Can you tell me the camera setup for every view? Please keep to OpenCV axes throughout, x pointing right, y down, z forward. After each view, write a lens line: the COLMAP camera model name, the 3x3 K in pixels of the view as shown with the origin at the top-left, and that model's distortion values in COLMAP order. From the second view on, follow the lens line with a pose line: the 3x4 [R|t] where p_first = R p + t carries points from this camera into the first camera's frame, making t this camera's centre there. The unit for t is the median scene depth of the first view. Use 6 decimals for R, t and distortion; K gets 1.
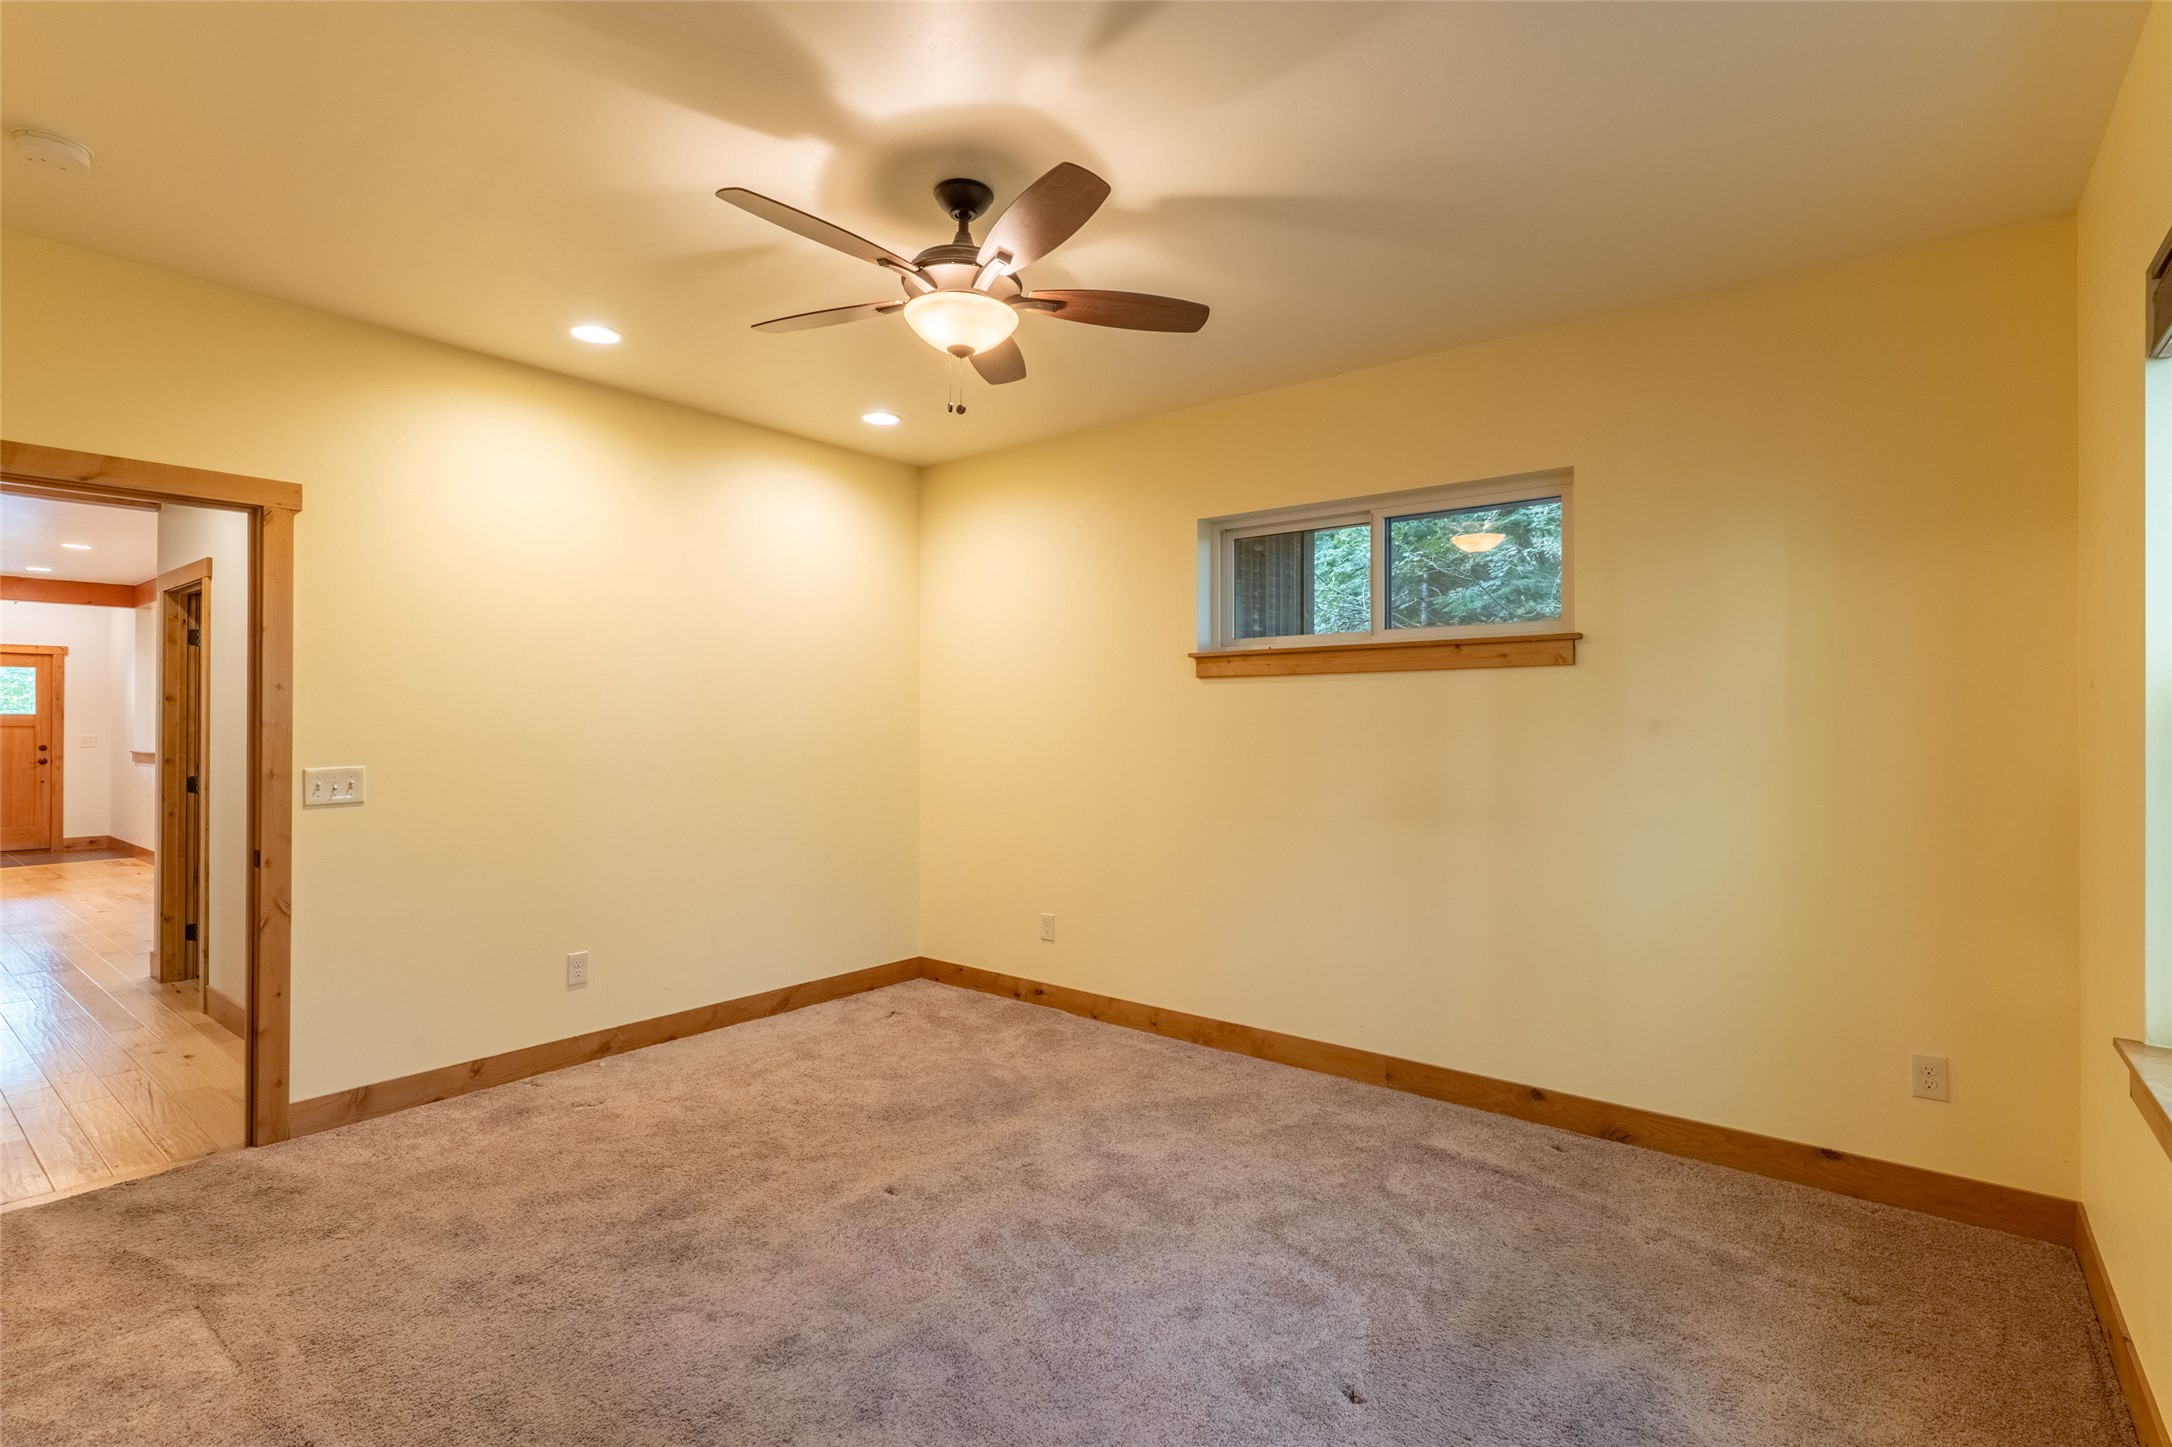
lens RADIAL K [[1031.5, 0, 1090.0], [0, 1031.5, 721.5], [0, 0, 1]] dist [0.000586, 0.001059]
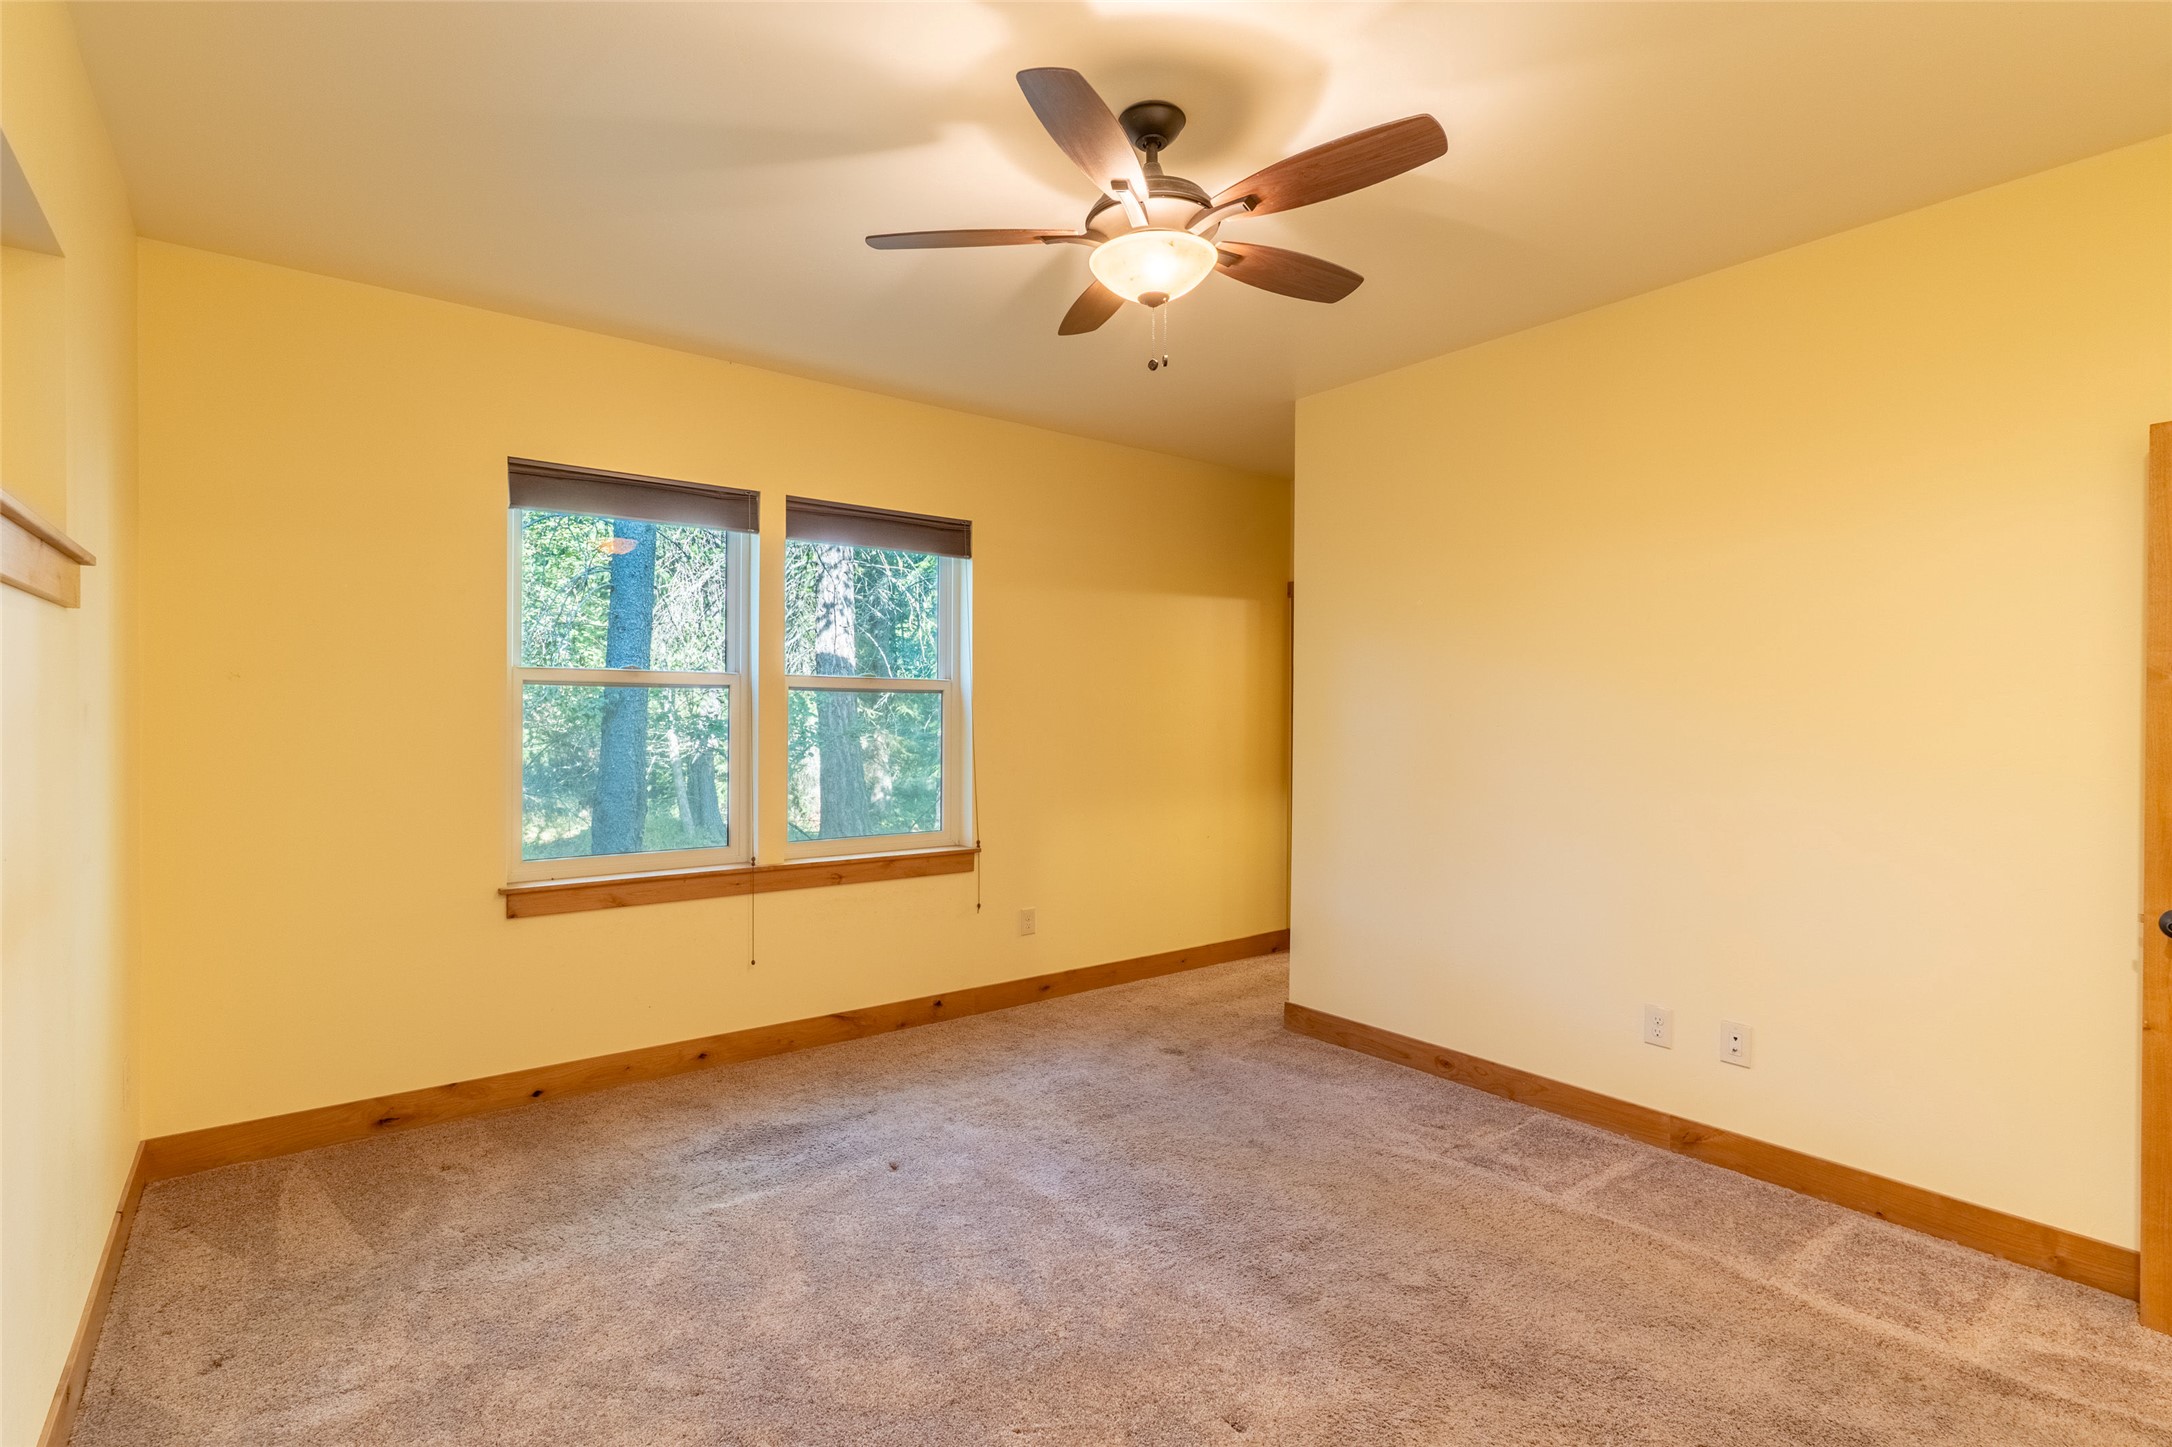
lens RADIAL K [[1031.5, 0, 1073.7], [0, 1031.5, 725.1], [0, 0, 1]] dist [0.000586, 0.001059]
pose [[-0.971661, -0.021426, 0.235407, -0.196909], [-0.019124, 0.999744, 0.012057, -0.005889], [-0.235605, 0.007213, -0.971822, 1.403231]]
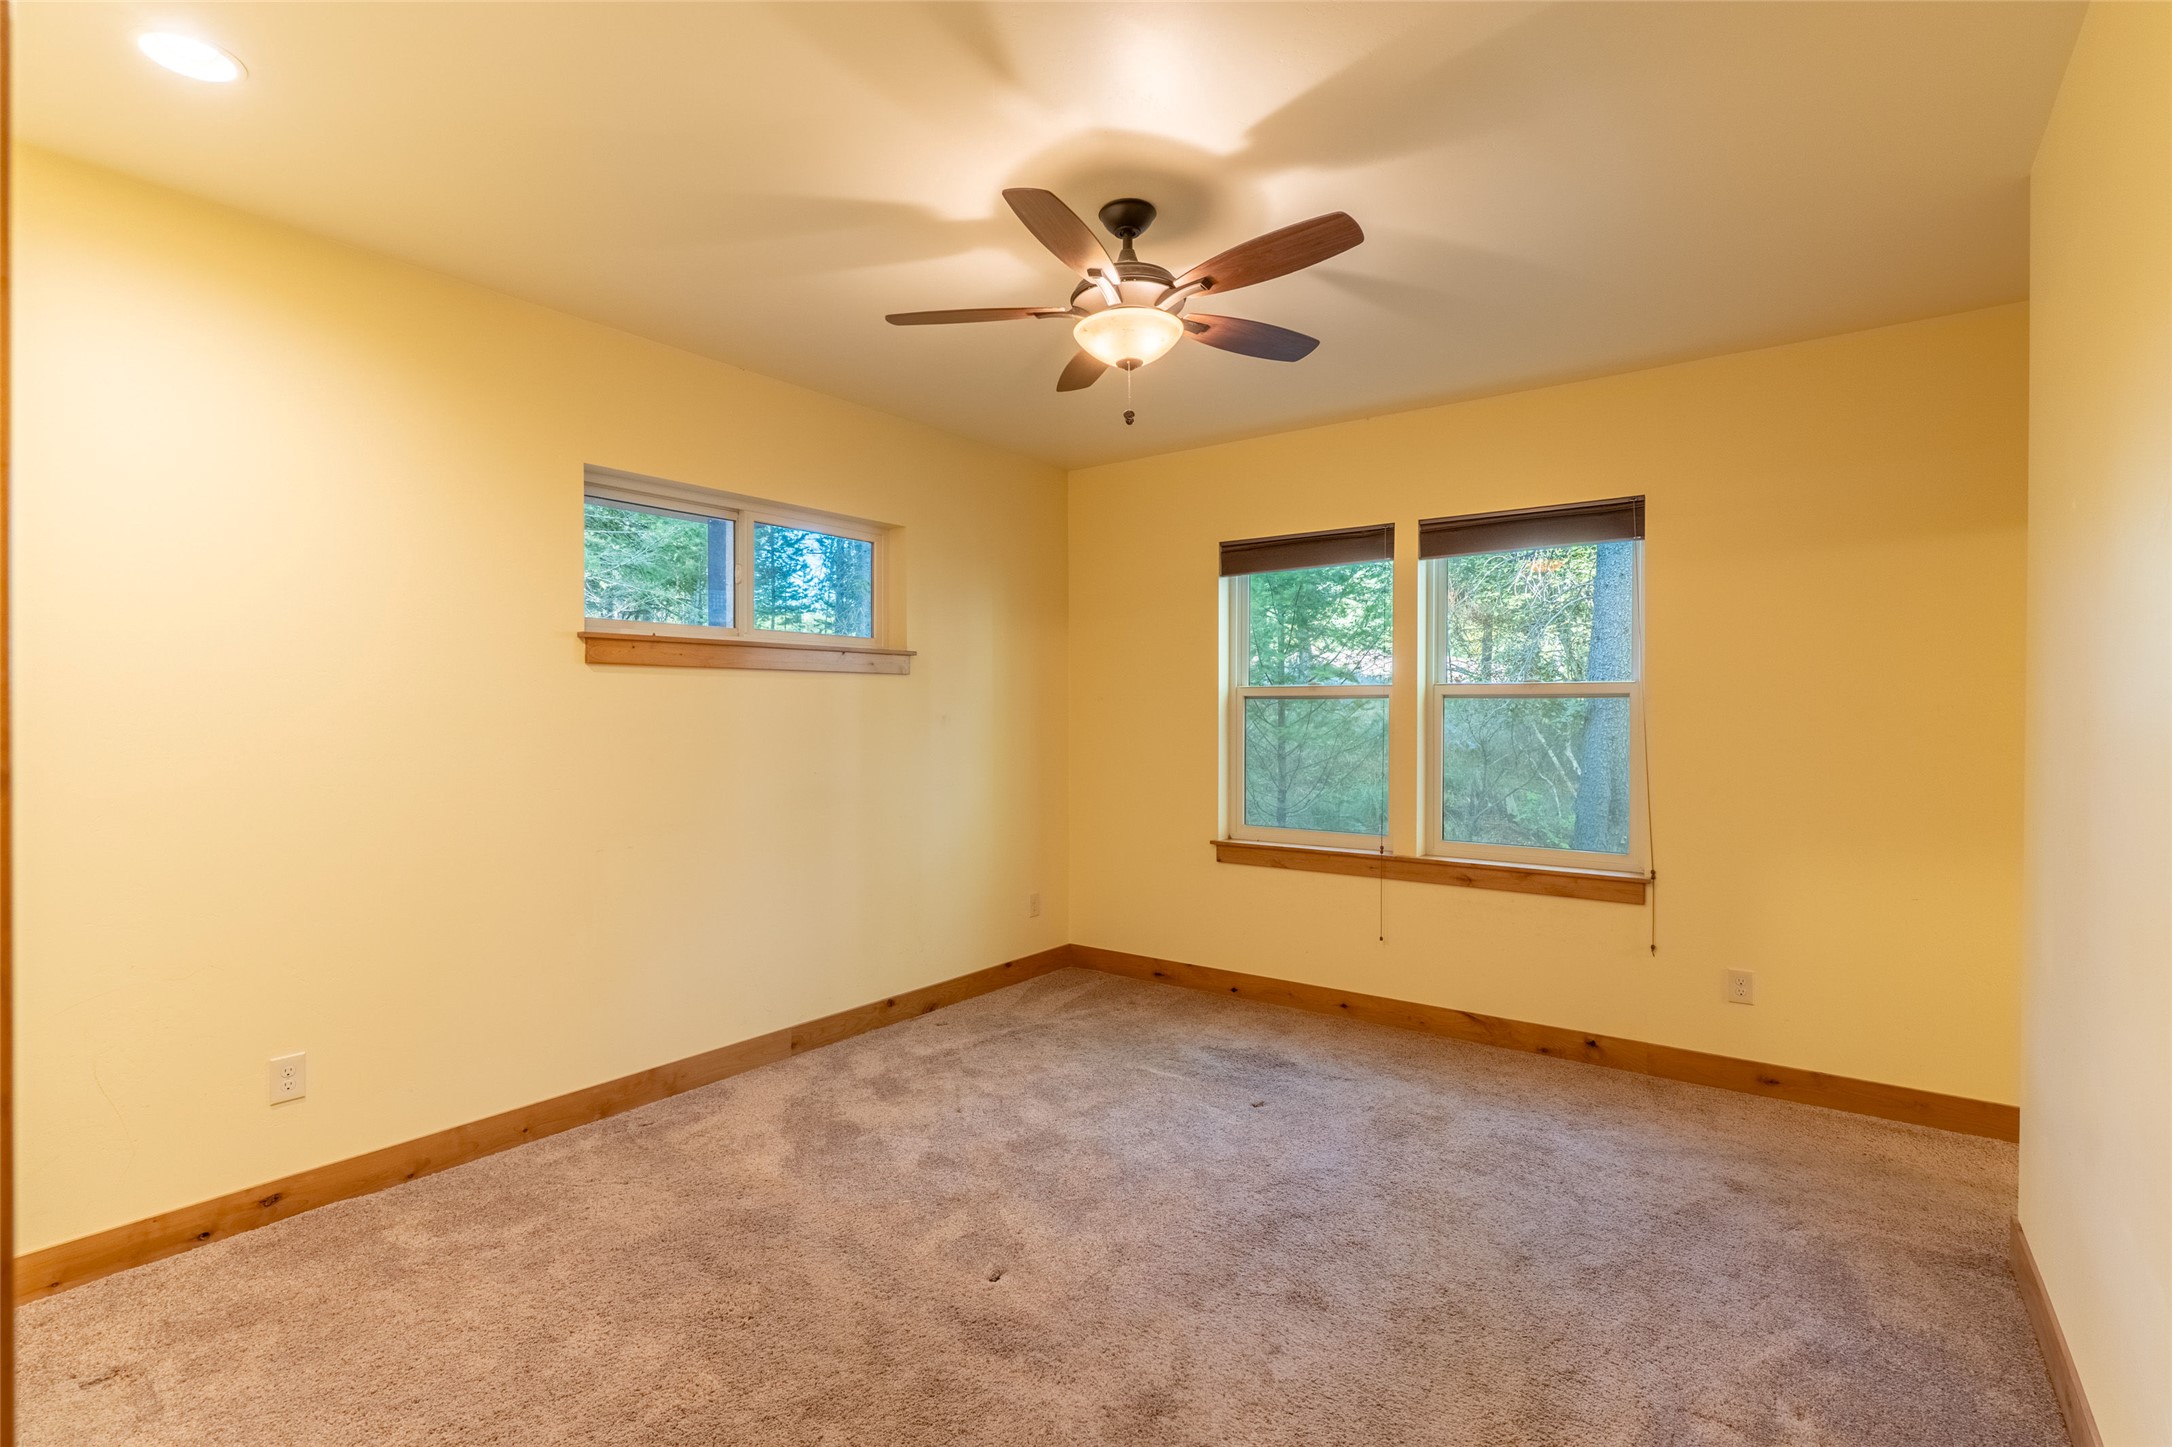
lens RADIAL K [[1031.5, 0, 1082.6], [0, 1031.5, 721.9], [0, 0, 1]] dist [0.000586, 0.001059]
pose [[-0.026644, -0.017057, 0.999499, -0.866787], [-0.005430, 0.999842, 0.016919, -0.015516], [-0.999630, -0.004977, -0.026732, 0.796678]]
